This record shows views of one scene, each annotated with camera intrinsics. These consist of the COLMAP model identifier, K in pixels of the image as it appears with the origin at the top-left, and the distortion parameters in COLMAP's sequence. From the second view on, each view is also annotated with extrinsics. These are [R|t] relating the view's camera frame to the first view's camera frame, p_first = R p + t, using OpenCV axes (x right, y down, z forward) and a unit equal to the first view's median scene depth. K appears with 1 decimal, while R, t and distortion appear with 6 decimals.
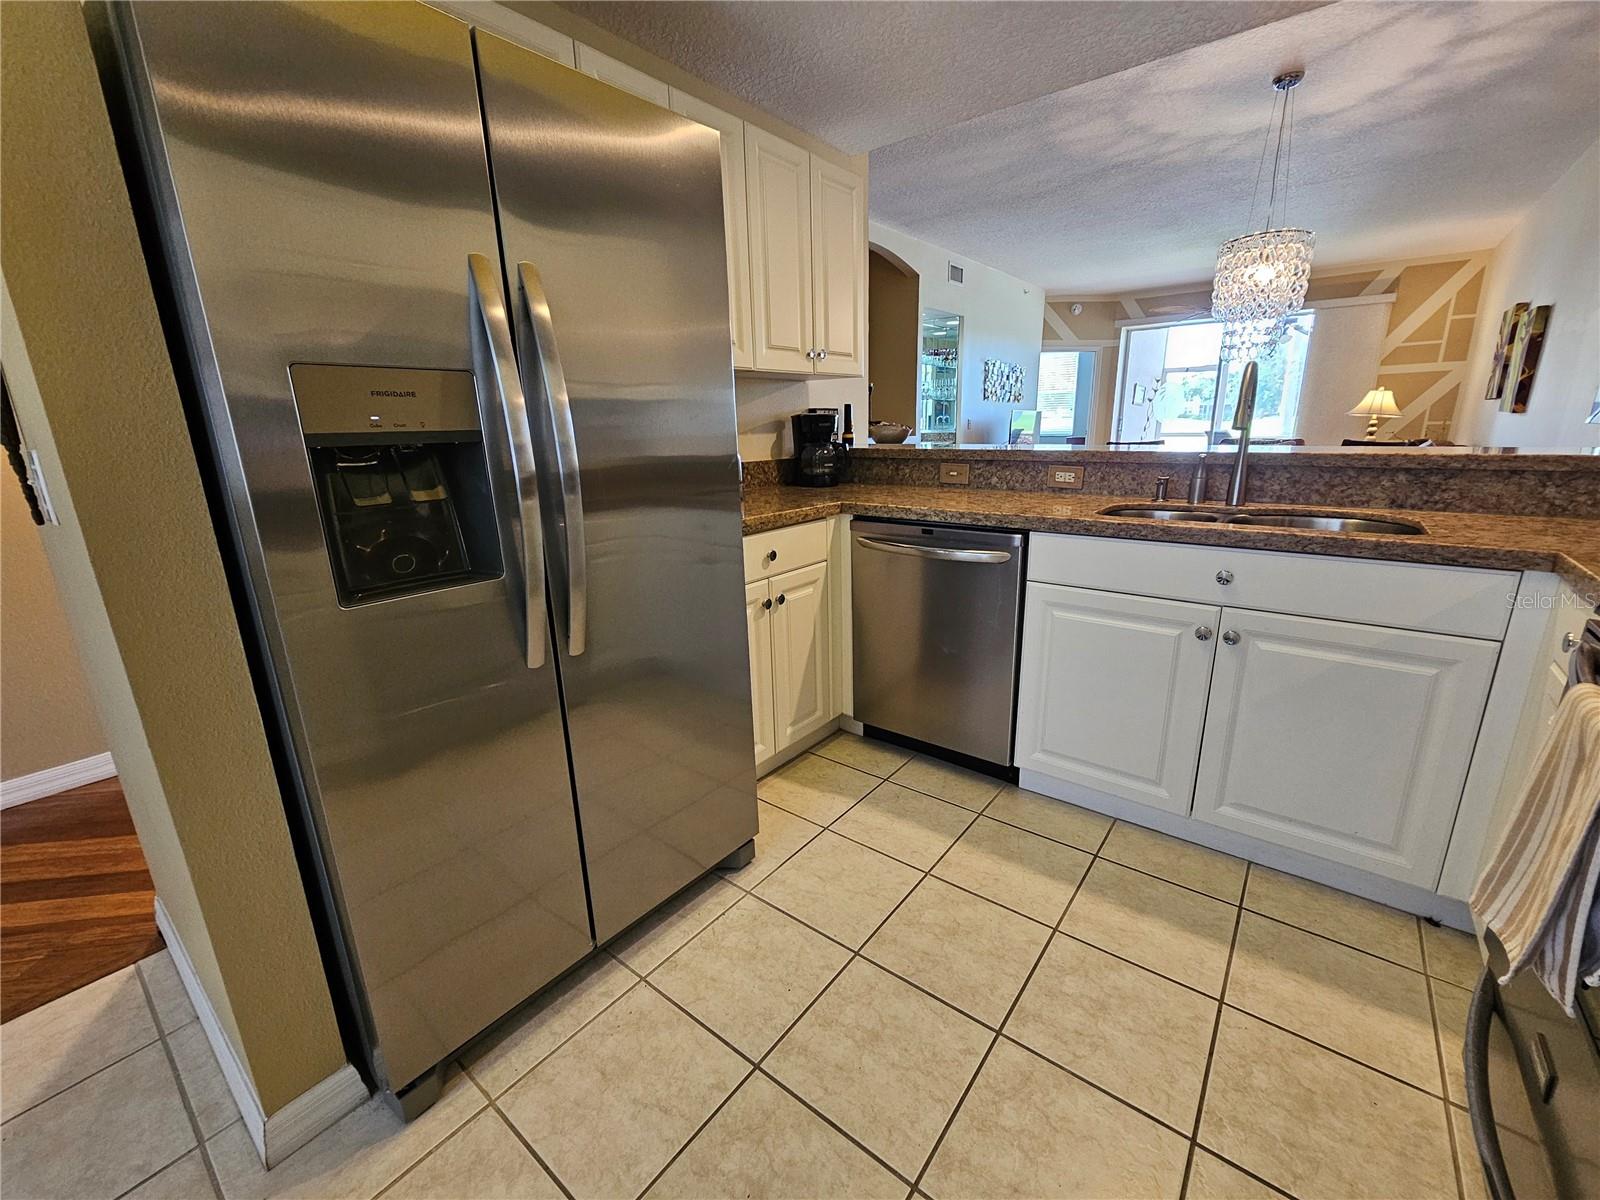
lens RADIAL K [[657.7, 0, 806.0], [0, 657.7, 598.9], [0, 0, 1]] dist [0.000536, -0.000392]
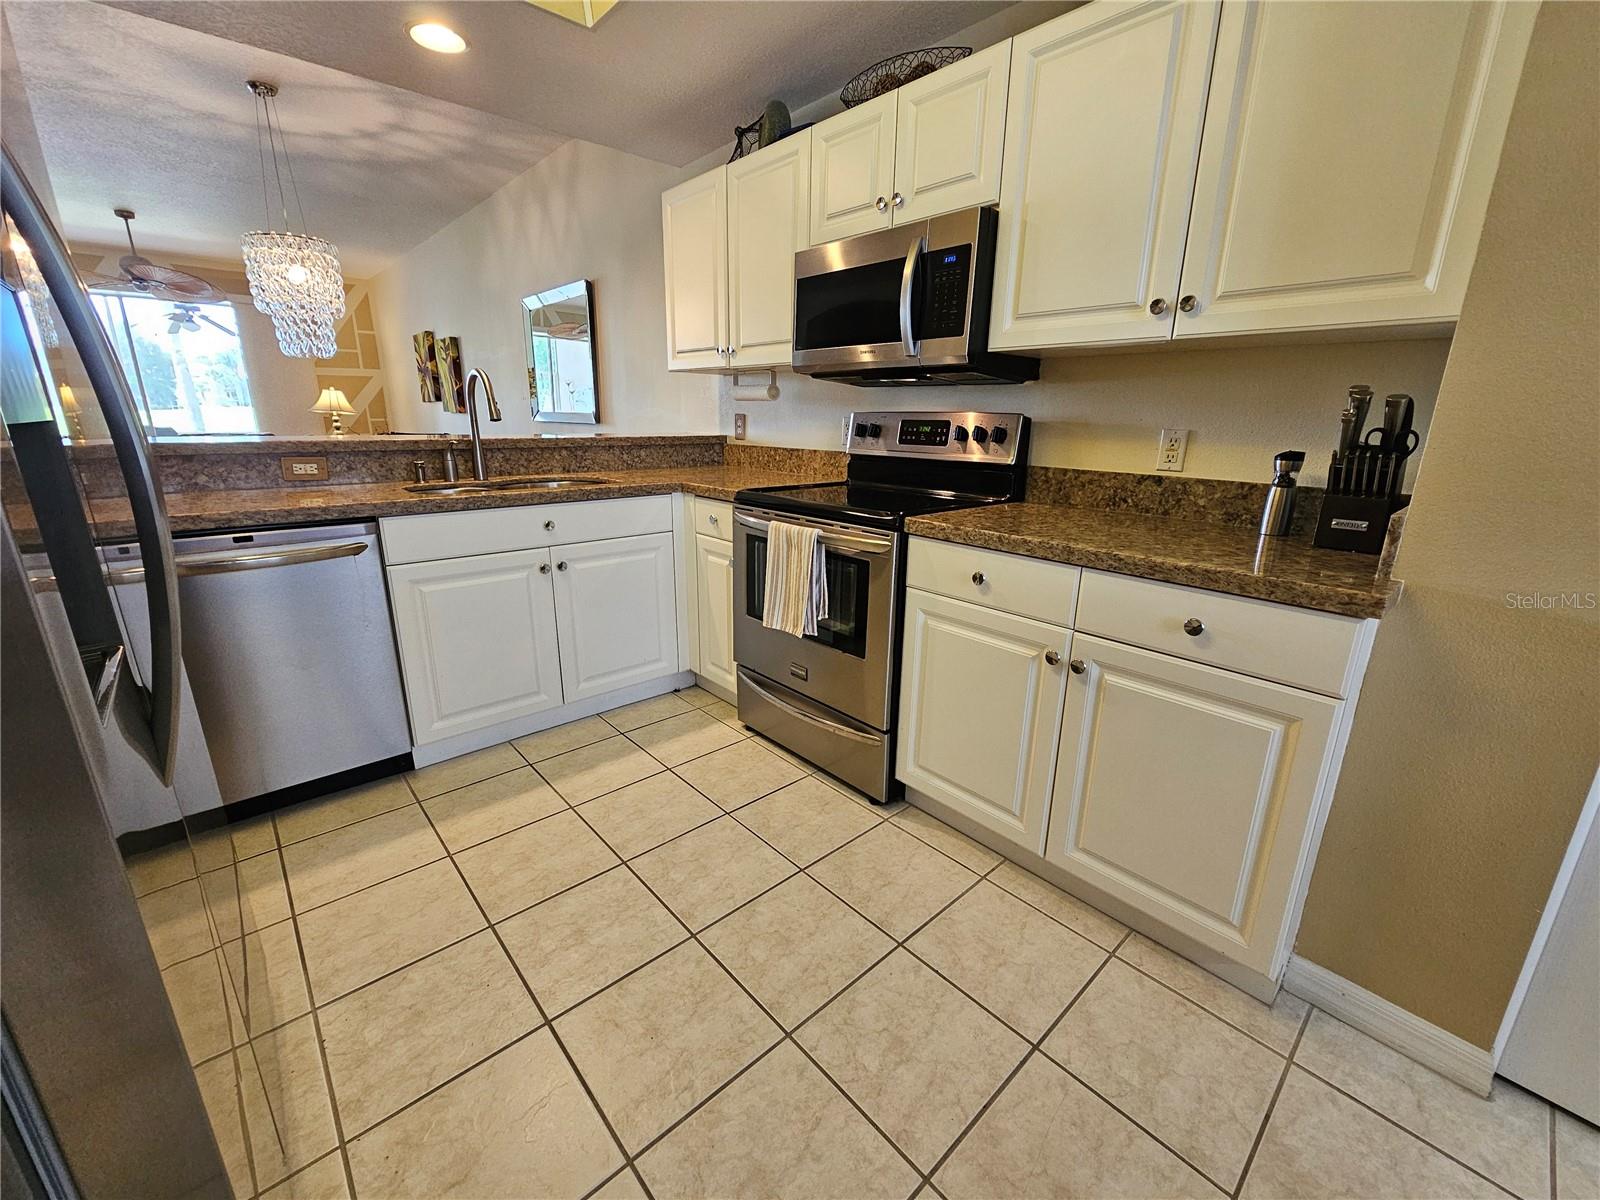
lens RADIAL K [[657.7, 0, 810.3], [0, 657.7, 603.3], [0, 0, 1]] dist [0.000536, -0.000392]
pose [[0.165539, -0.251518, 0.953591, -0.511437], [0.241541, 0.947822, 0.208066, -0.024947], [-0.956167, 0.195888, 0.217653, 0.146182]]
